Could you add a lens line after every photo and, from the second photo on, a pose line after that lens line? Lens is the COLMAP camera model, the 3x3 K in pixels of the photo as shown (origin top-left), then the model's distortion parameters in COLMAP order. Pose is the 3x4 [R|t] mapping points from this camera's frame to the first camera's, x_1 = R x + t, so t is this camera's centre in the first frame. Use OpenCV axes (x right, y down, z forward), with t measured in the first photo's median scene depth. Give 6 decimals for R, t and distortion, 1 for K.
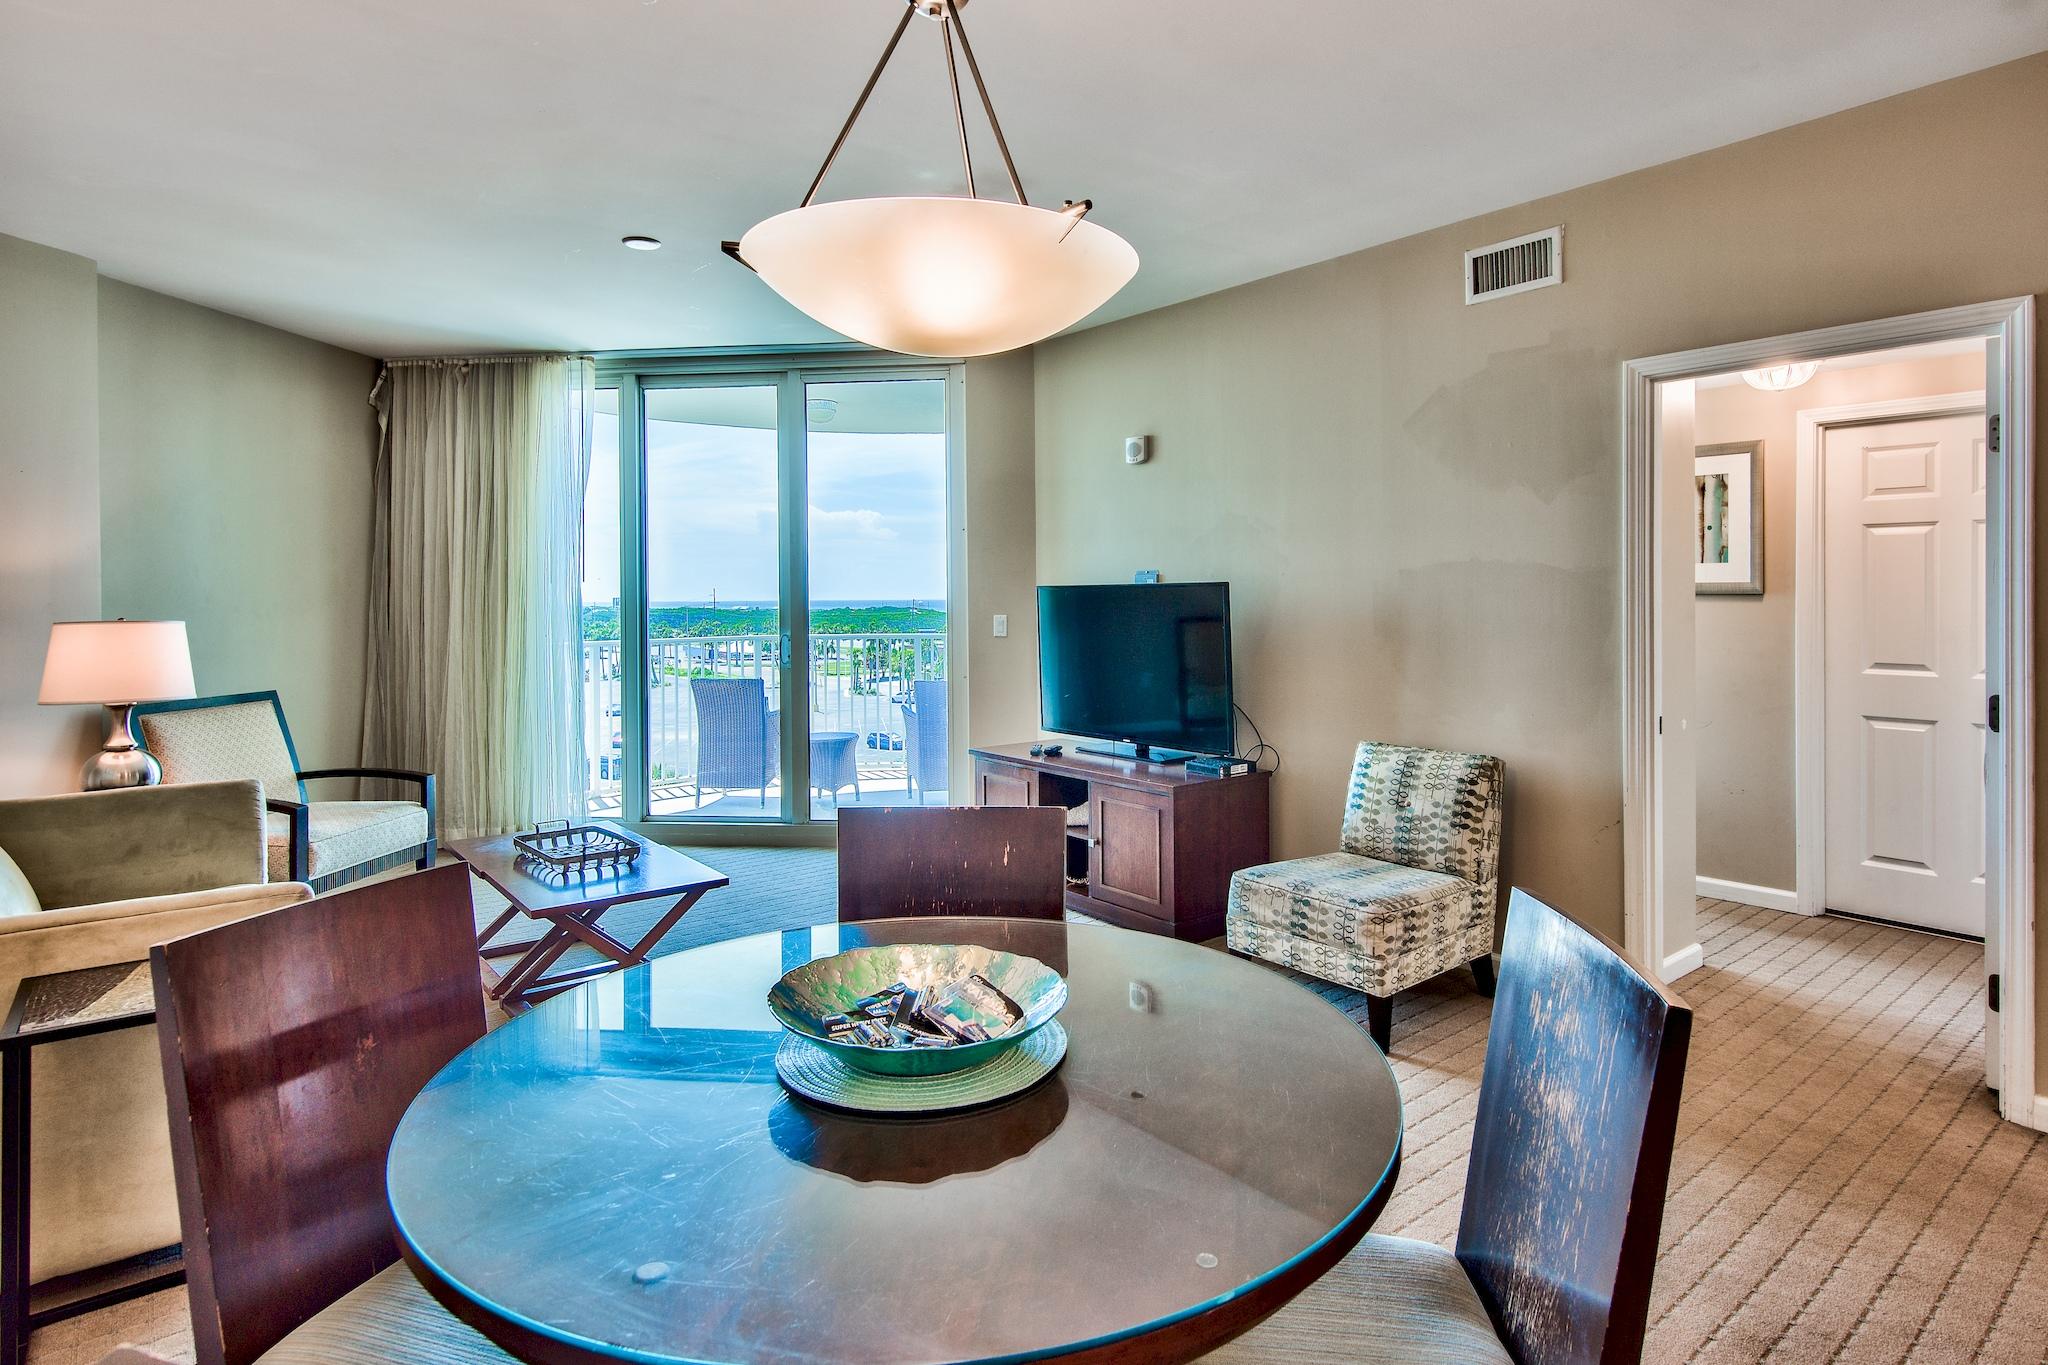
lens RADIAL K [[1042.3, 0, 1011.9], [0, 1042.3, 614.9], [0, 0, 1]] dist [0.002406, -0.000370]
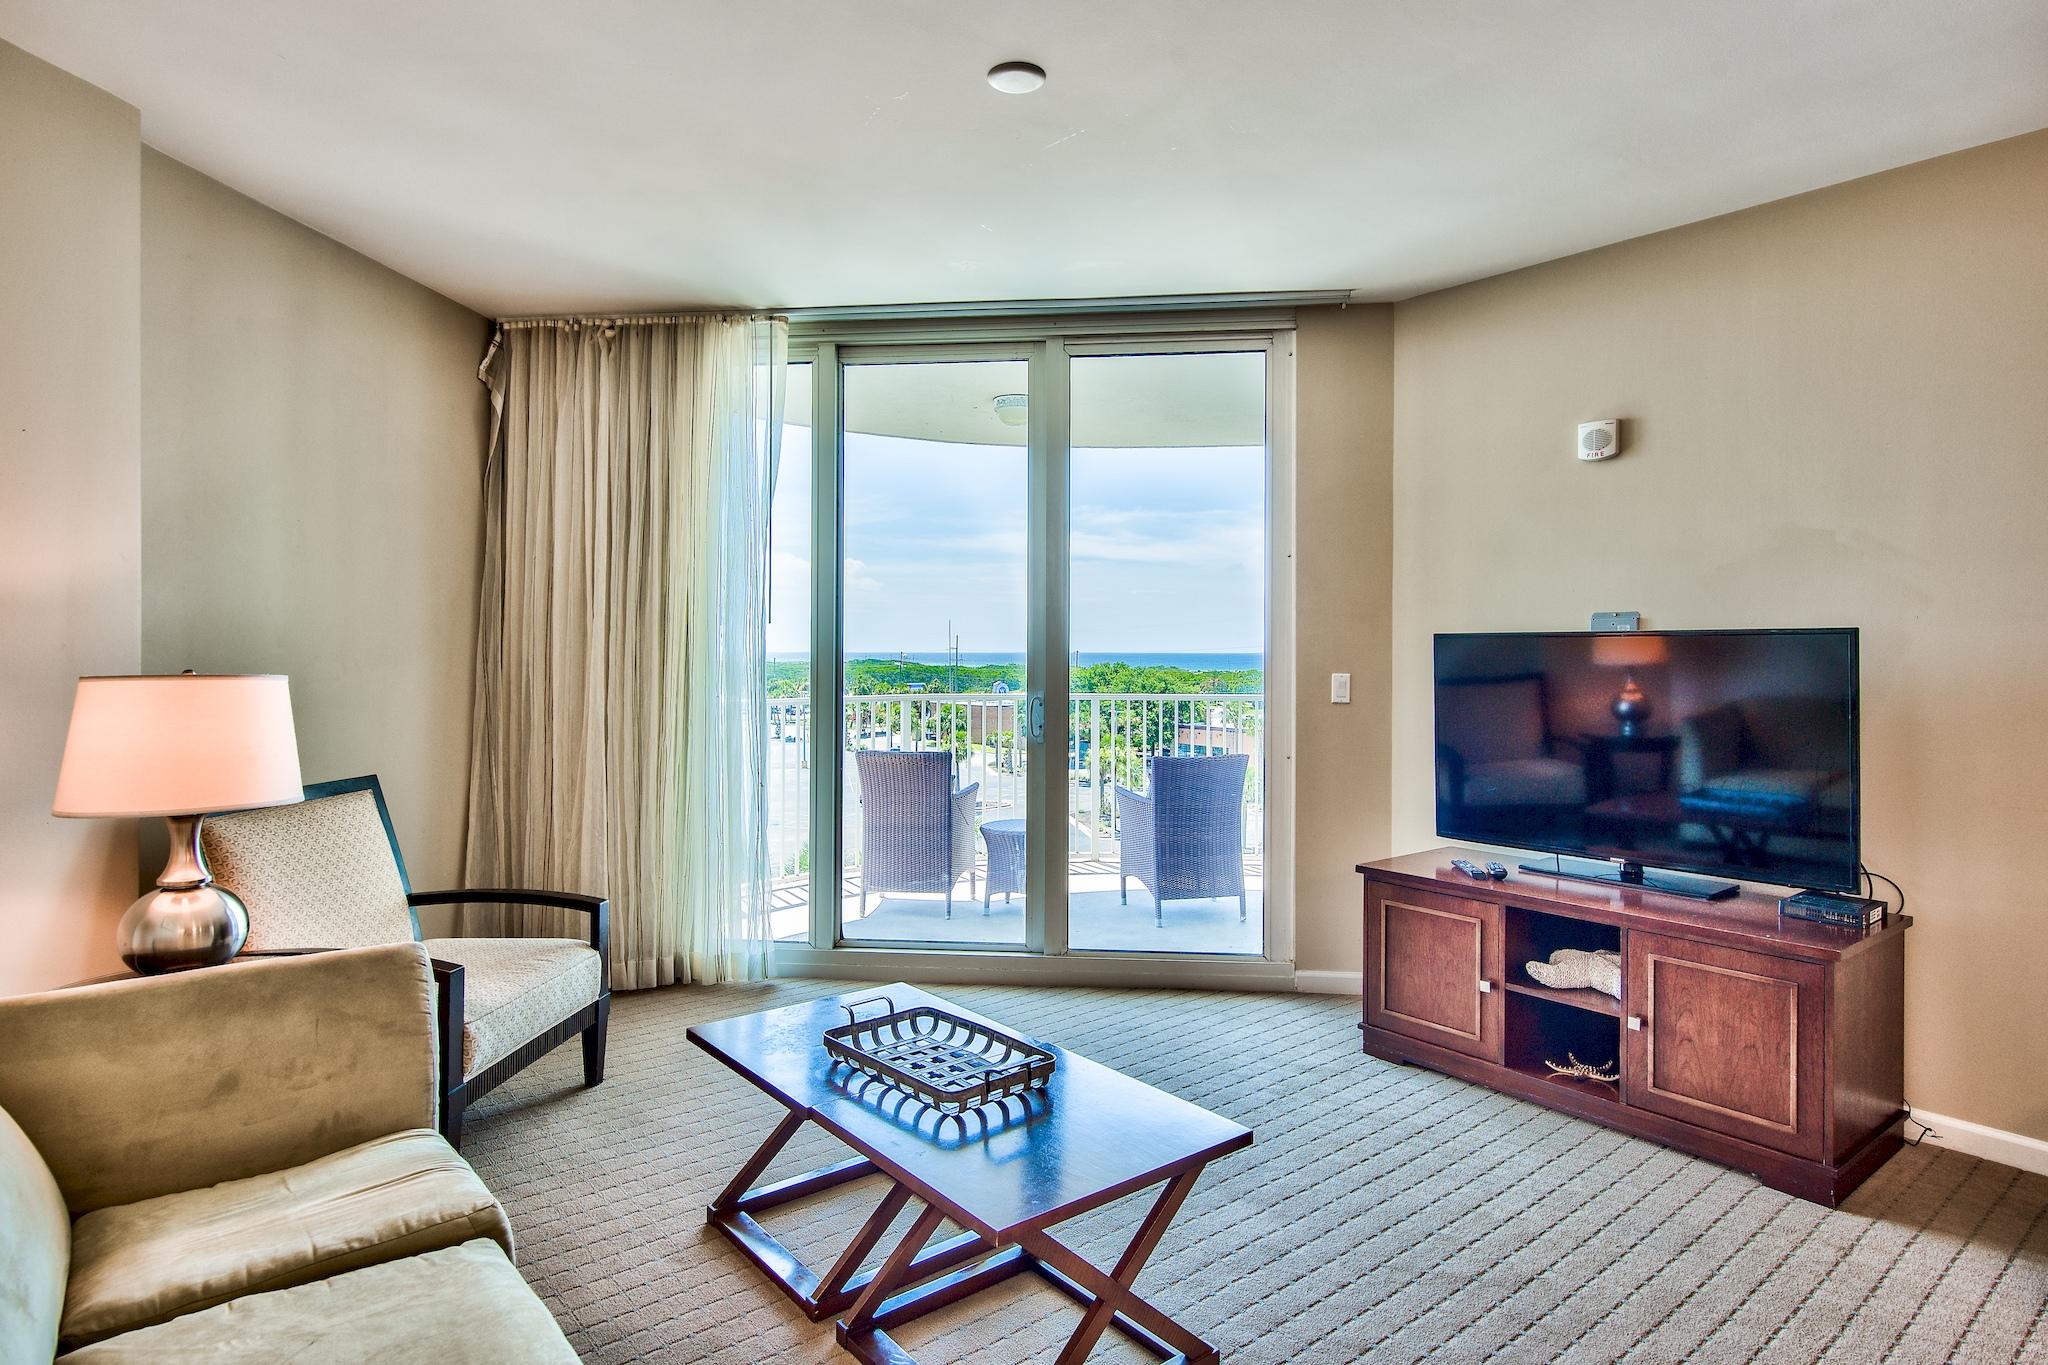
lens RADIAL K [[1084.7, 0, 1012.2], [0, 1084.7, 662.3], [0, 0, 1]] dist [0.006504, -0.002527]
pose [[0.999961, 0.008610, 0.001952, -0.290469], [-0.008600, 0.999948, -0.005442, -0.001693], [-0.001999, 0.005425, 0.999983, 0.283554]]
